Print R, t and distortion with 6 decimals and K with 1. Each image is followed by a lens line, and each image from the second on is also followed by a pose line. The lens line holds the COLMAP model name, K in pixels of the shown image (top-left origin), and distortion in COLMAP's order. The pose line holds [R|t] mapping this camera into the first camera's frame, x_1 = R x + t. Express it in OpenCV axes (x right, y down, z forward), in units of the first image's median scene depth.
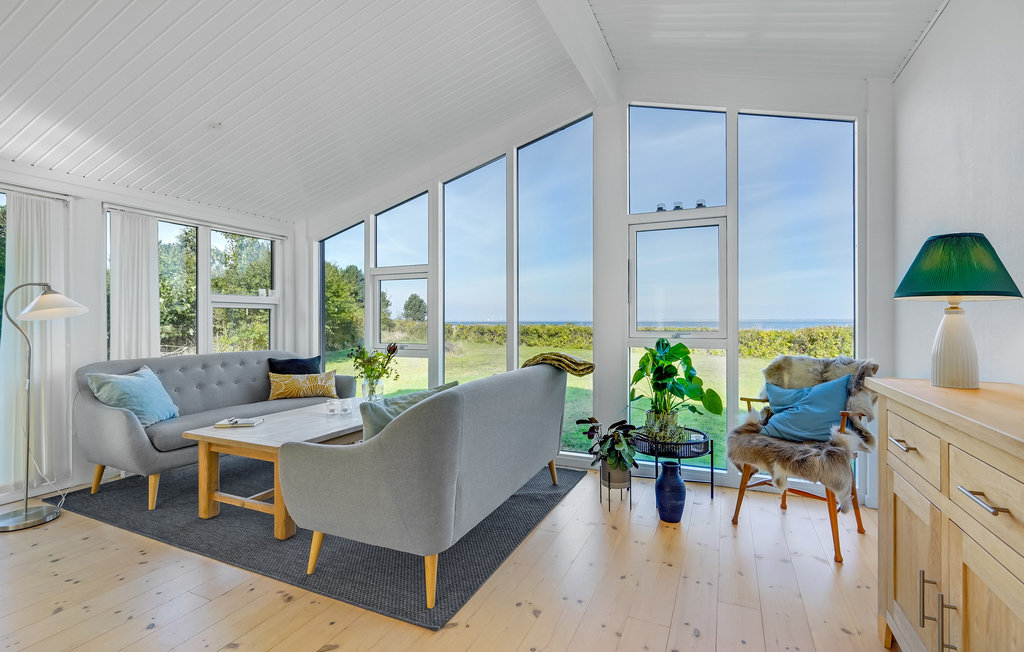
lens RADIAL K [[468.0, 0, 509.5], [0, 468.0, 323.6], [0, 0, 1]] dist [0.000712, -0.001362]
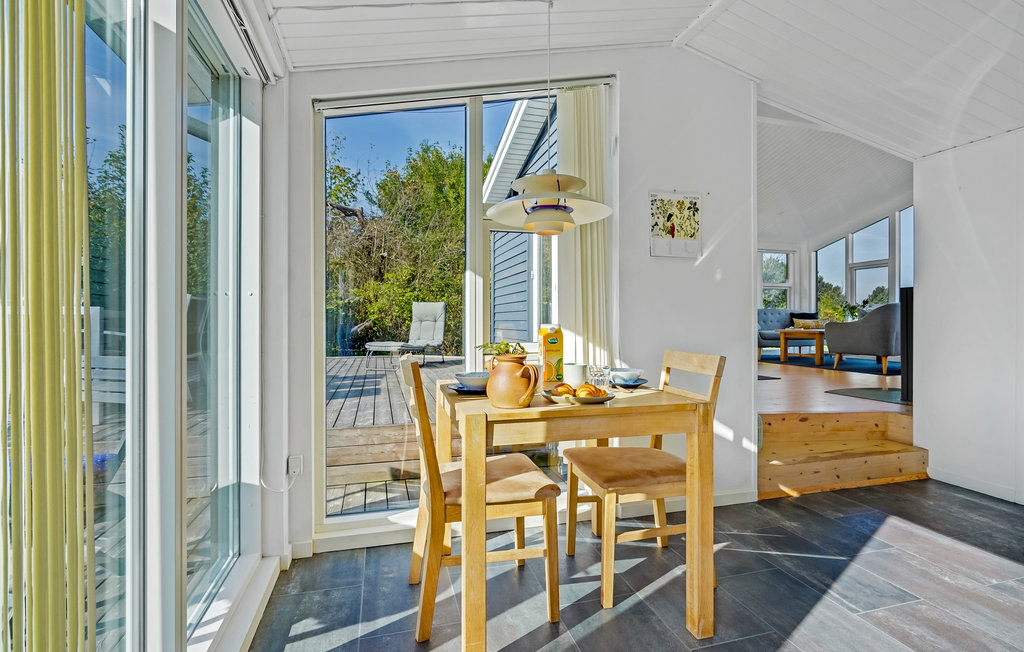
lens RADIAL K [[468.0, 0, 507.7], [0, 468.0, 325.5], [0, 0, 1]] dist [0.000712, -0.001362]
pose [[0.641480, 0.008036, -0.767098, 0.395731], [-0.004473, 0.999967, 0.006734, 0.184858], [0.767127, -0.000889, 0.641495, -1.897217]]
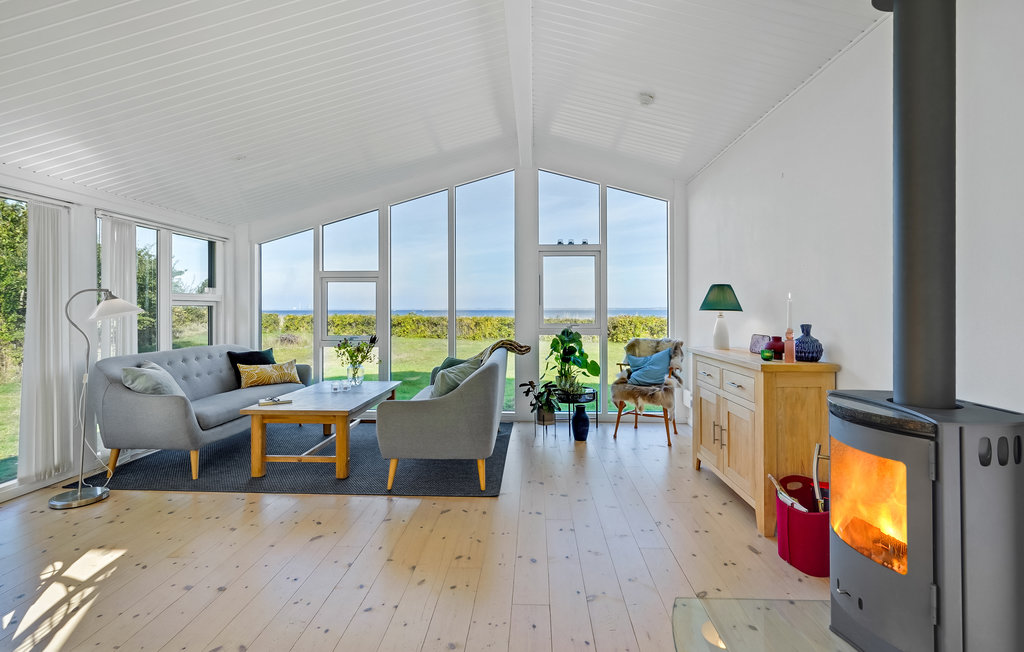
lens RADIAL K [[468.0, 0, 507.9], [0, 468.0, 306.8], [0, 0, 1]] dist [0.000712, -0.001362]
pose [[0.930439, 0.002582, 0.366437, -0.459983], [0.001833, 0.999930, -0.011701, -0.025749], [-0.366442, 0.011559, 0.930369, -0.404331]]
